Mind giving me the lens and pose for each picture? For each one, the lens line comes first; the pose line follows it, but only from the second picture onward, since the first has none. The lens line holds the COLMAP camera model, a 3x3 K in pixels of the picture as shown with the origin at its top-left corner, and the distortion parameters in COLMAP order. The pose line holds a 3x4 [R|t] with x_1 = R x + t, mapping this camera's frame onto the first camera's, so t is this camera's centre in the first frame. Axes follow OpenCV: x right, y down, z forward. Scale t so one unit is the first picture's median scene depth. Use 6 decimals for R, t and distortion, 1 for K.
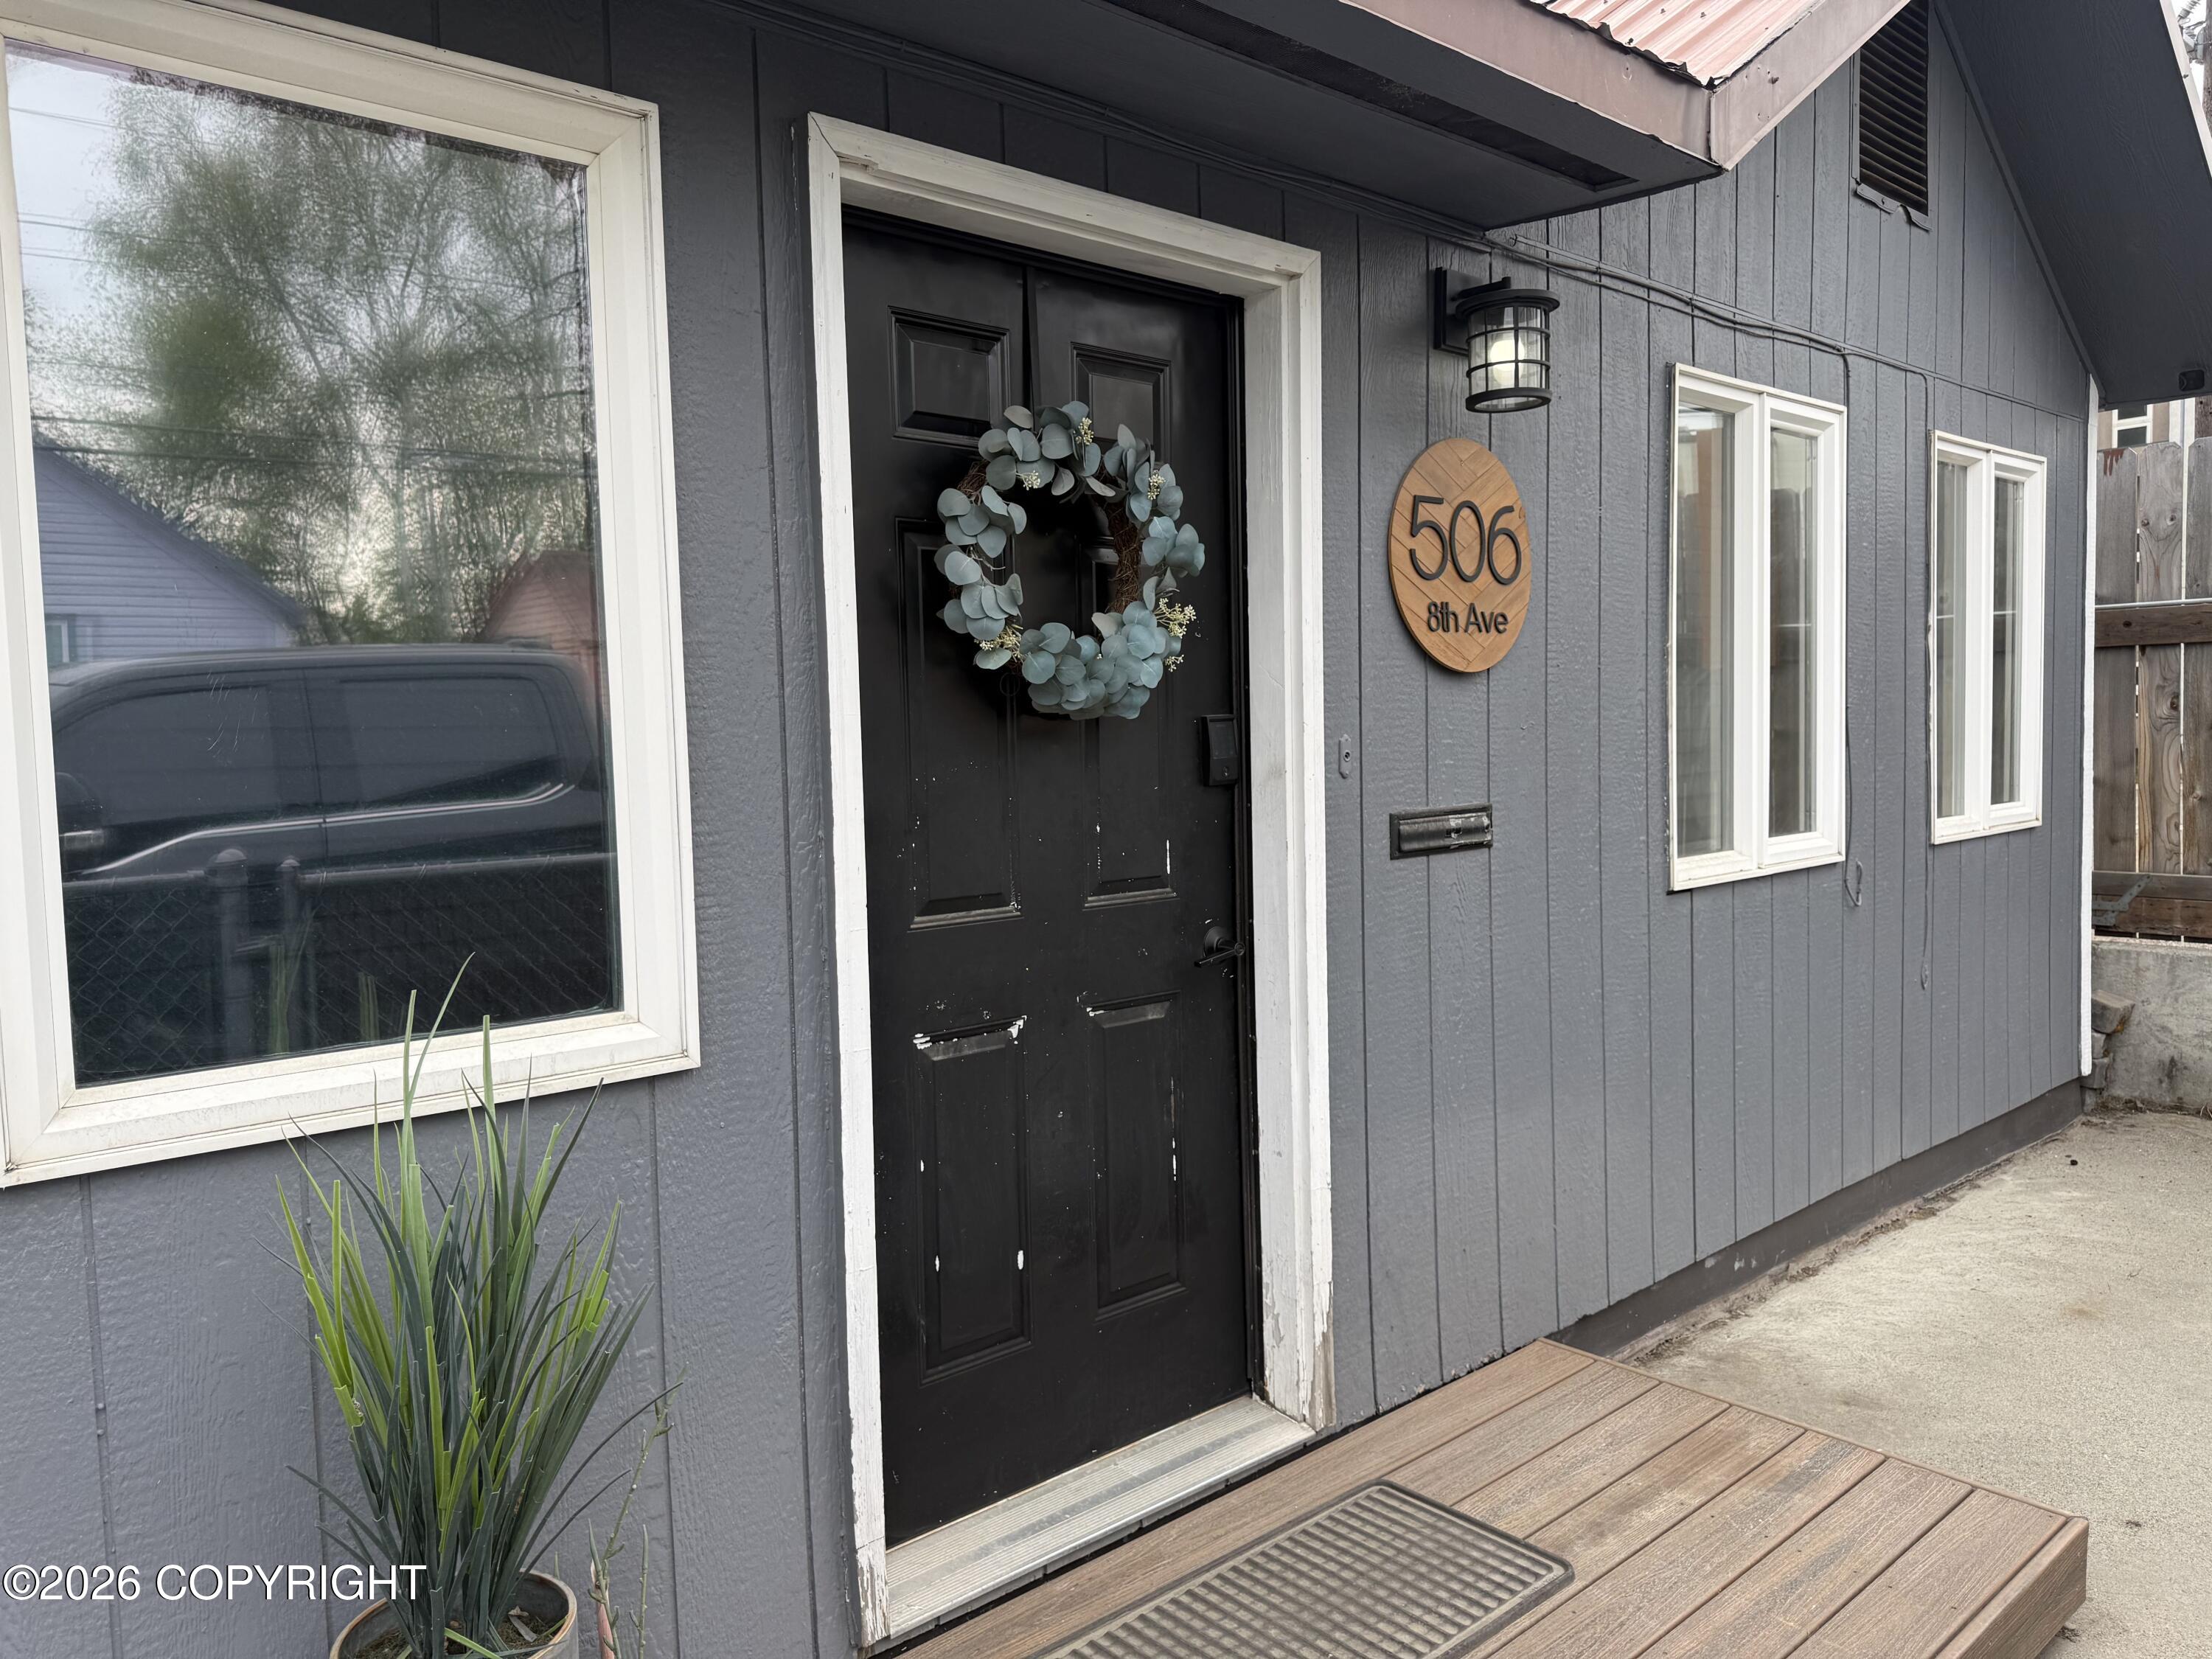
lens RADIAL K [[1573.9, 0, 1106.0], [0, 1573.9, 829.5], [0, 0, 1]] dist [0.100652, -0.137095]
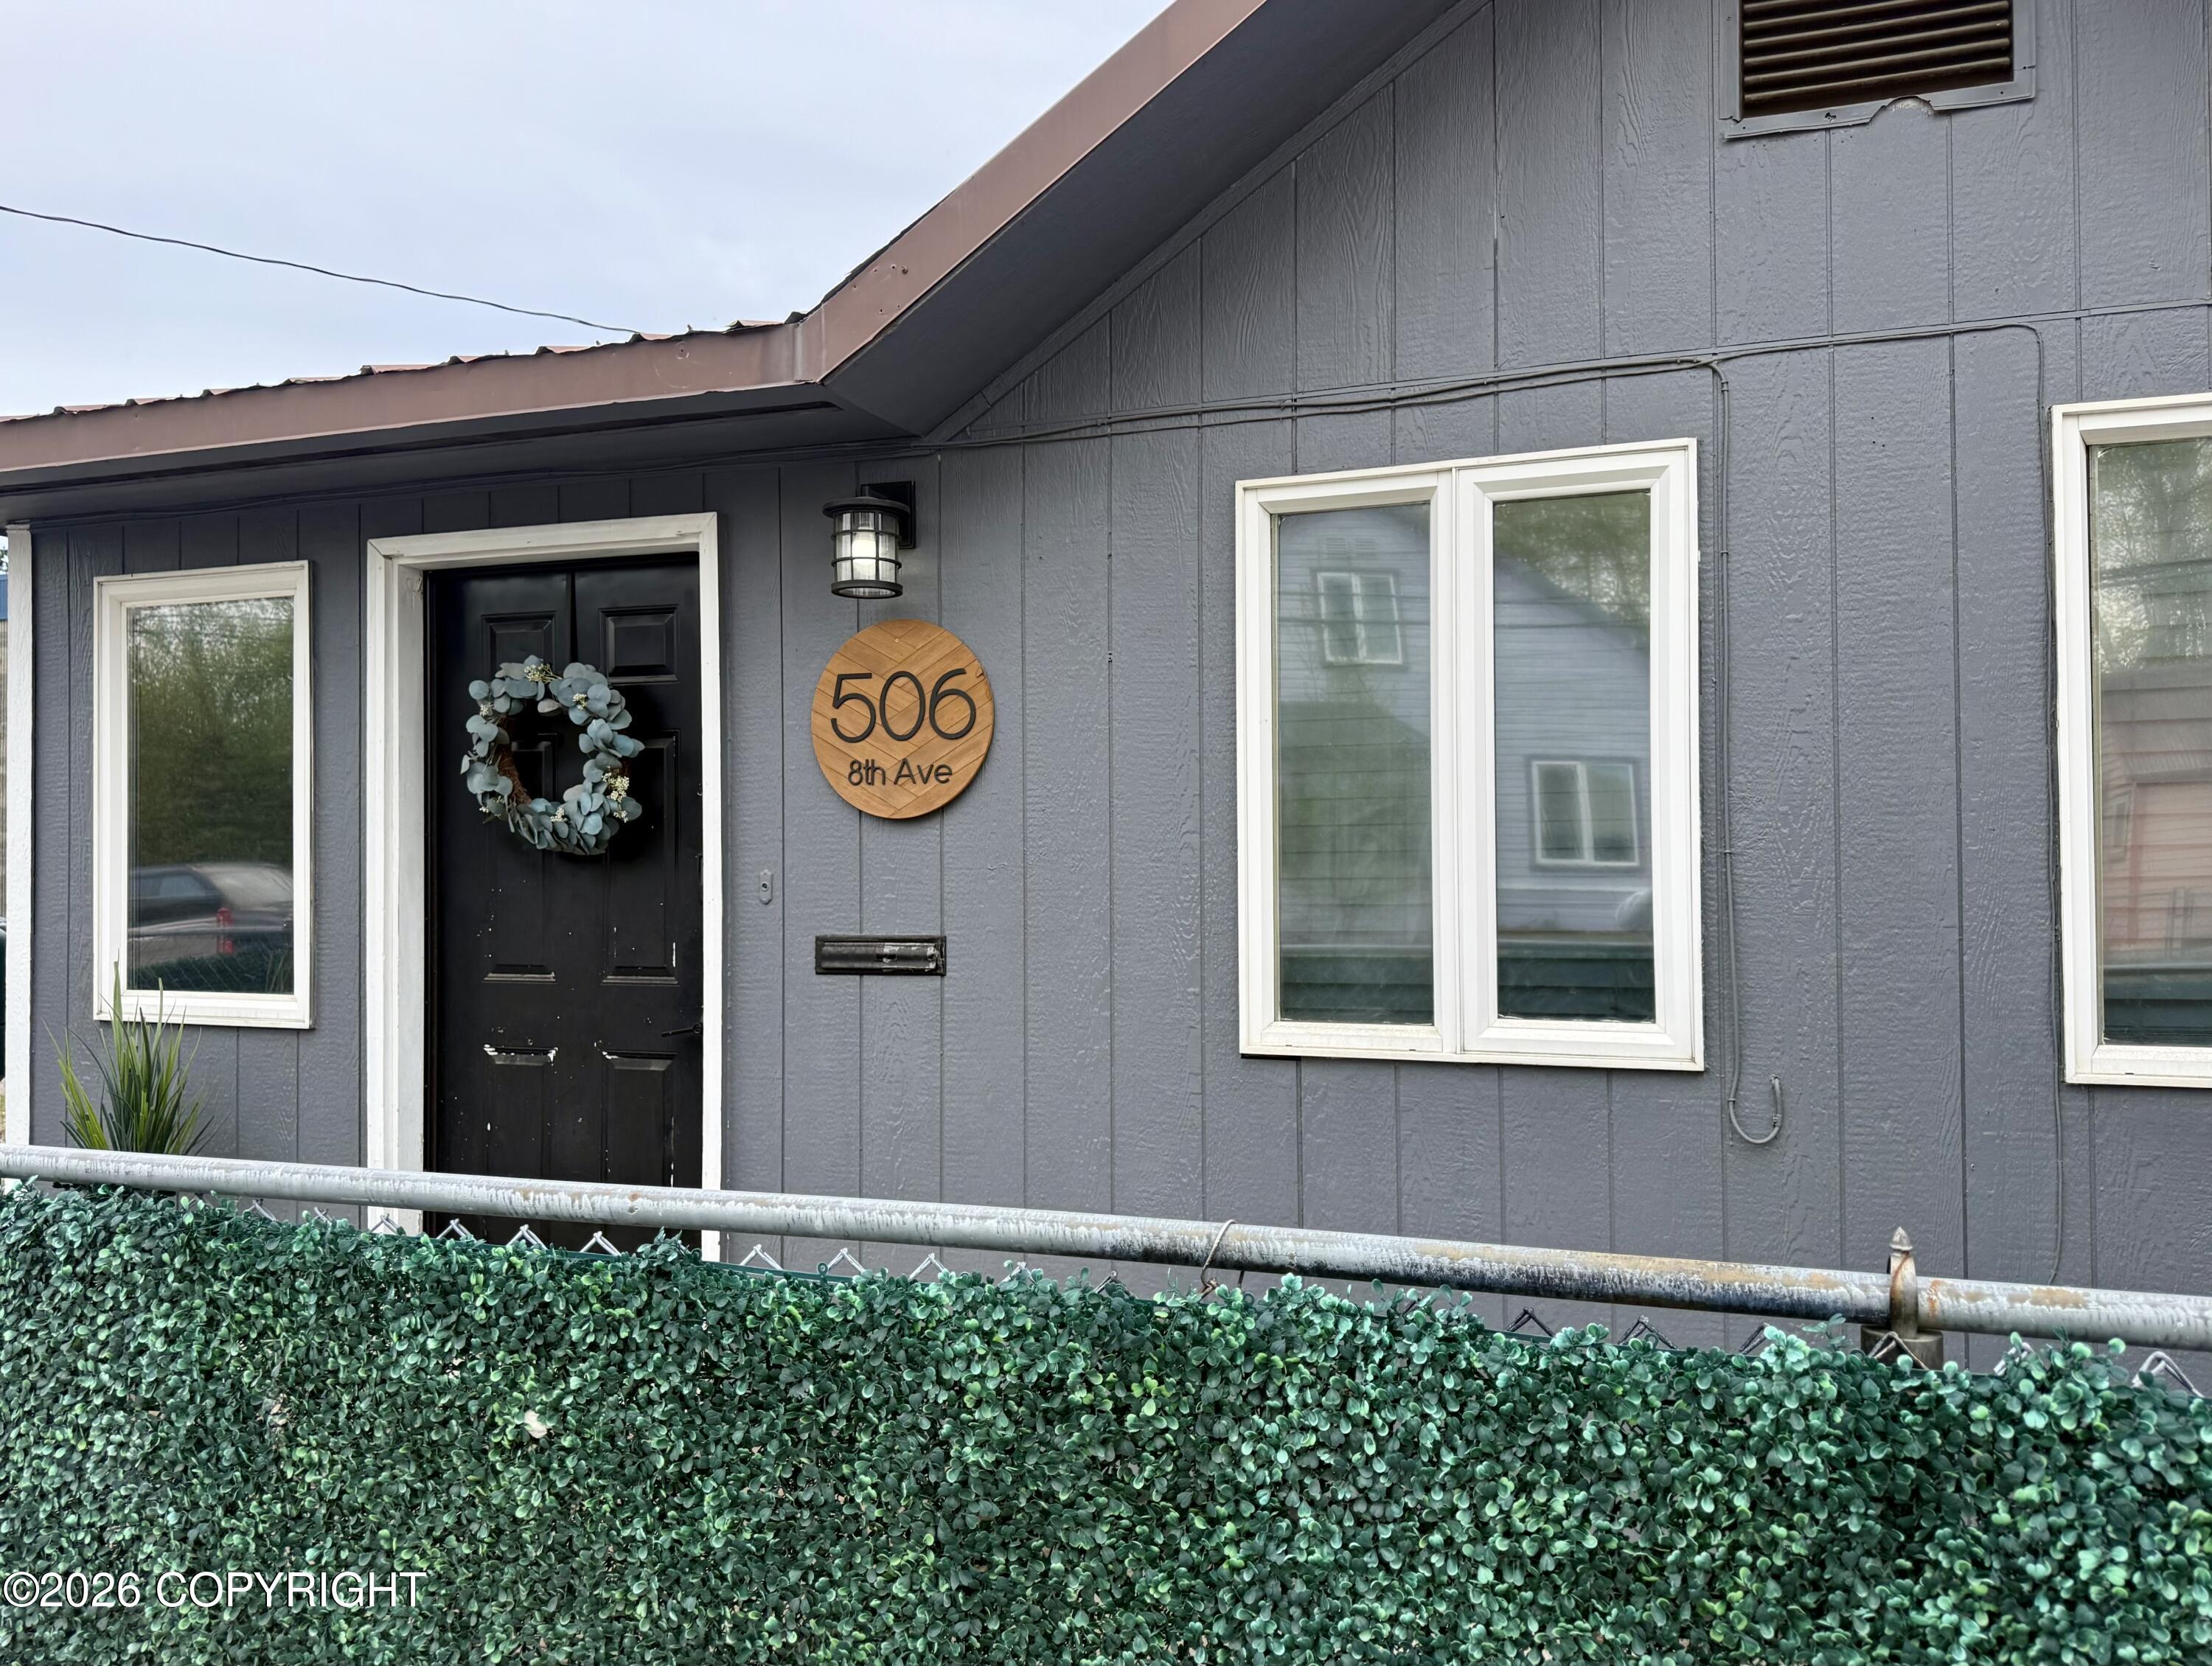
lens RADIAL K [[1566.7, 0, 1106.0], [0, 1566.7, 833.0], [0, 0, 1]] dist [0.042654, -0.002531]
pose [[0.504855, 0.000454, -0.863204, 1.281060], [-0.065255, 0.997158, -0.037641, -0.055939], [0.860734, 0.075331, 0.503450, 0.558336]]
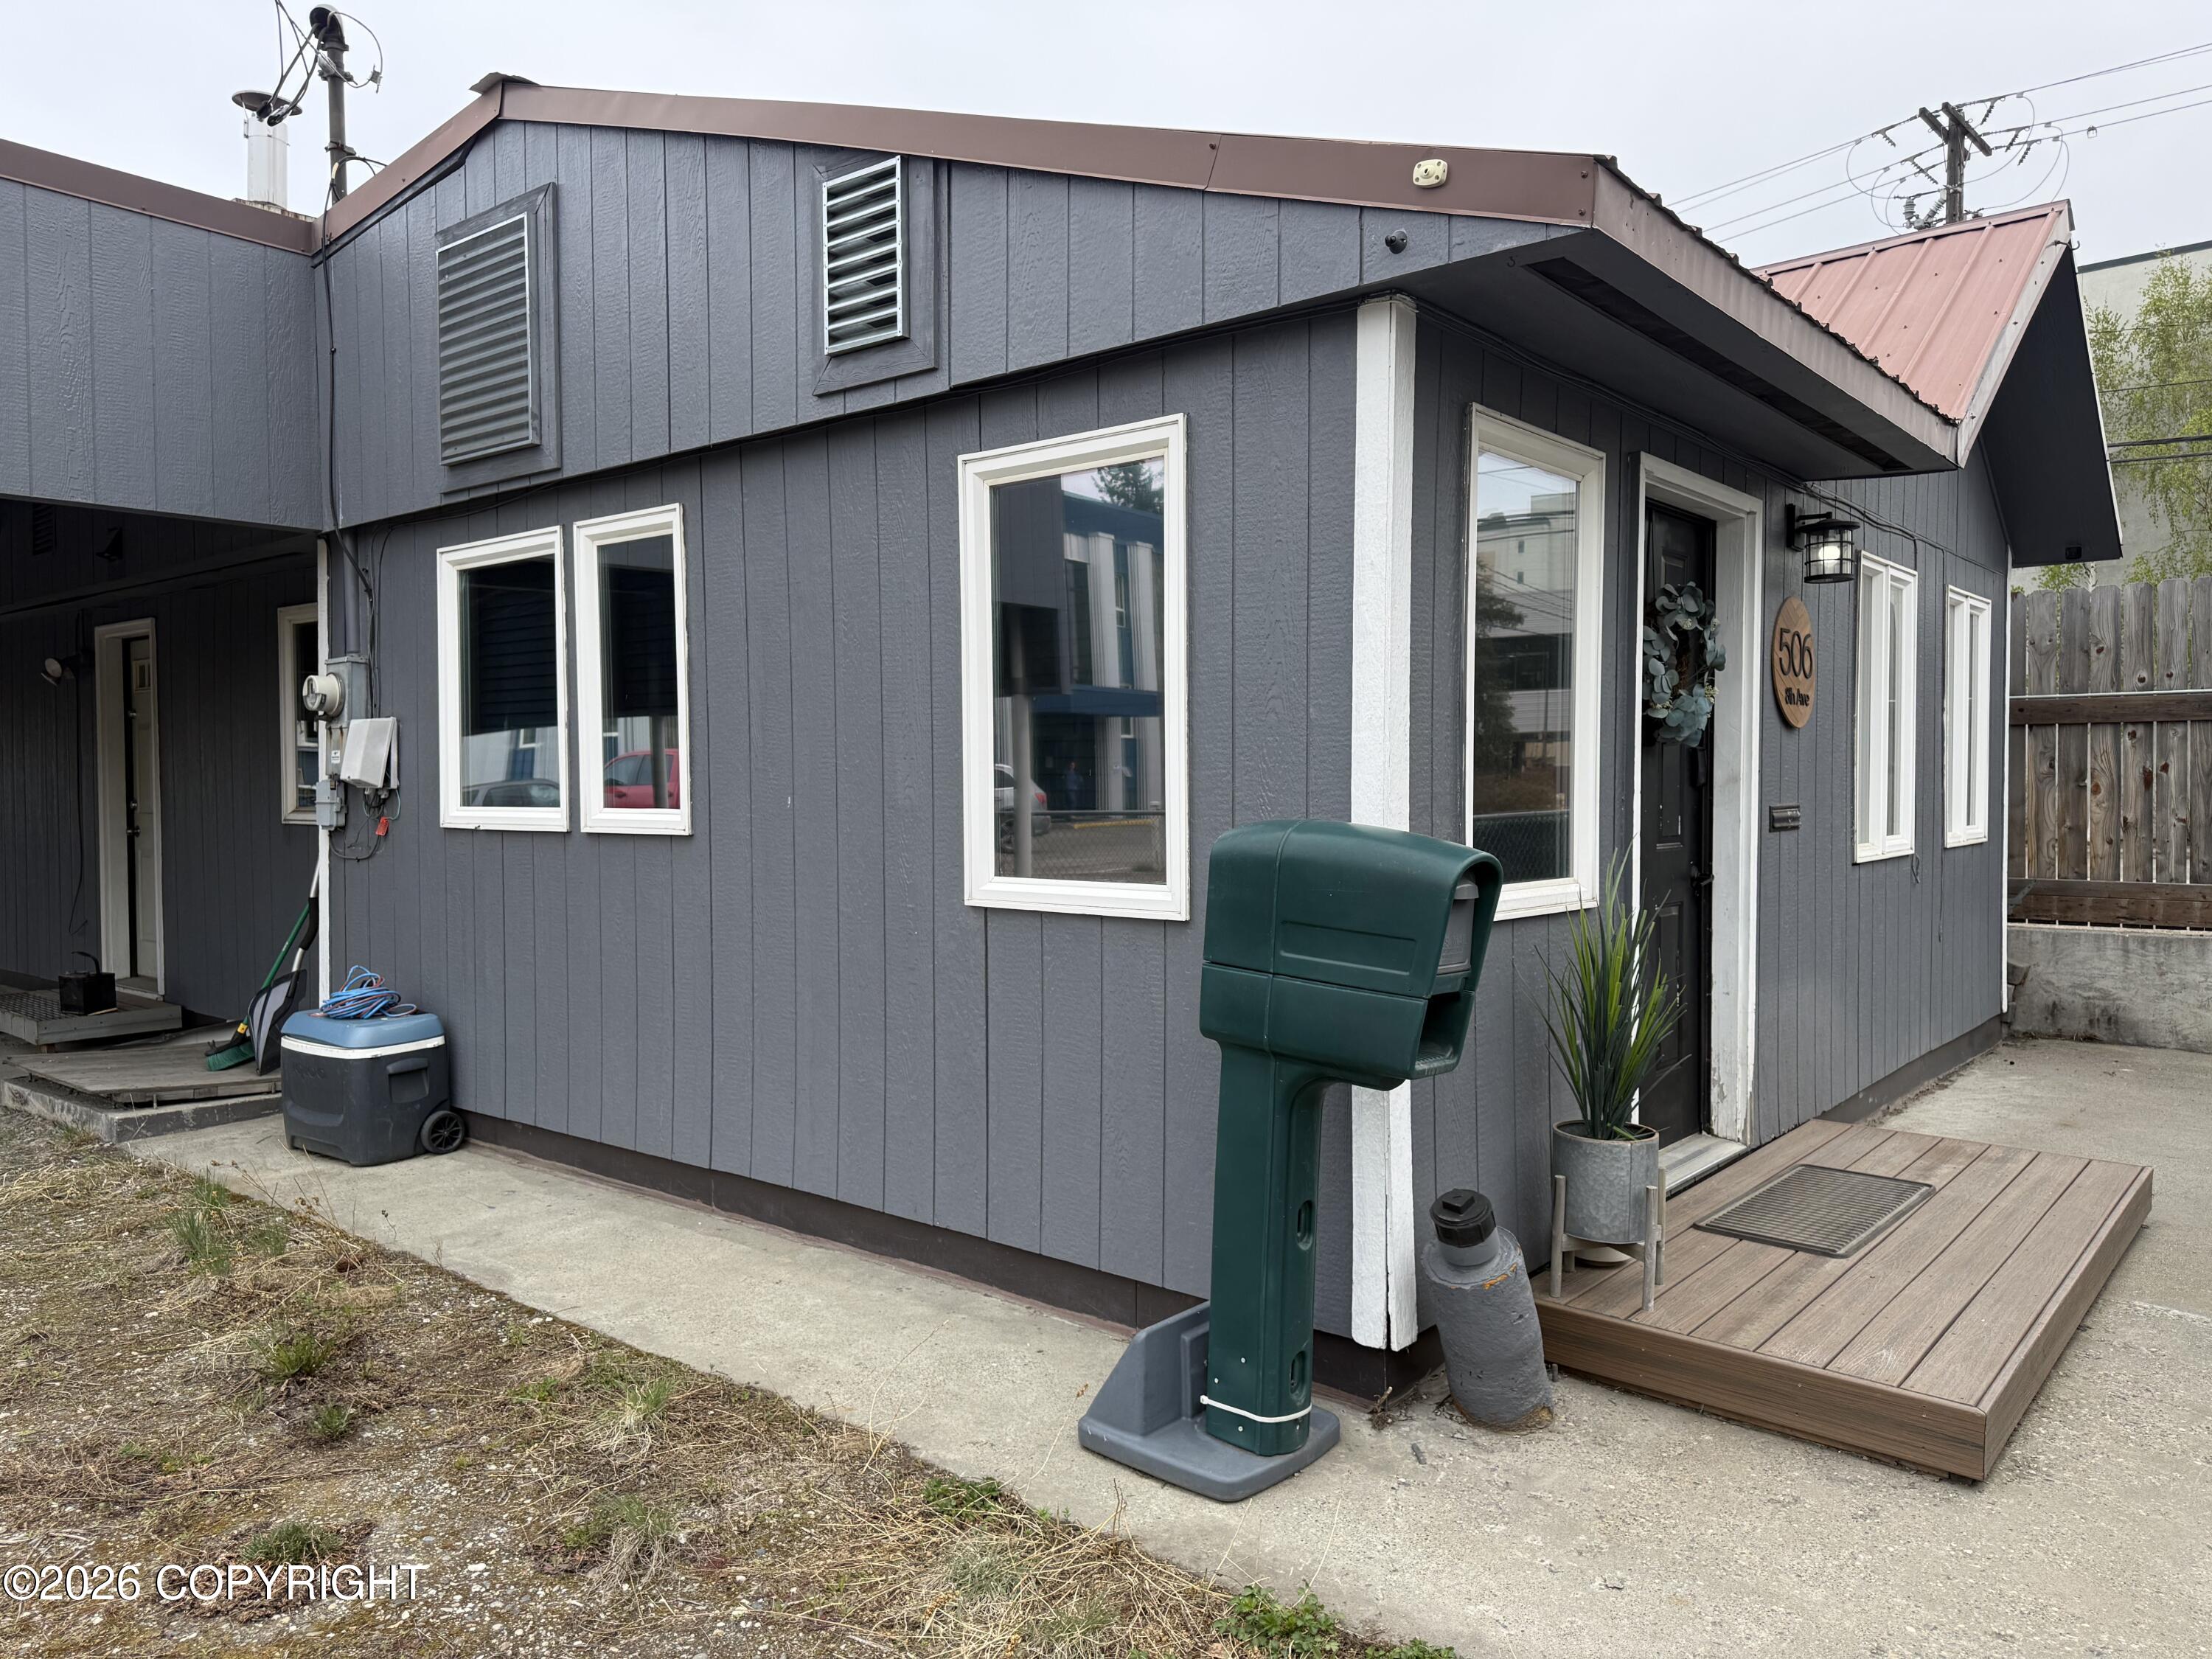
lens RADIAL K [[1573.9, 0, 1106.0], [0, 1573.9, 829.5], [0, 0, 1]] dist [0.100652, -0.137095]
pose [[0.988486, 0.017285, 0.150320, -0.793578], [-0.012042, 0.999289, -0.035723, 0.085790], [-0.150830, 0.033501, 0.987992, -0.630282]]
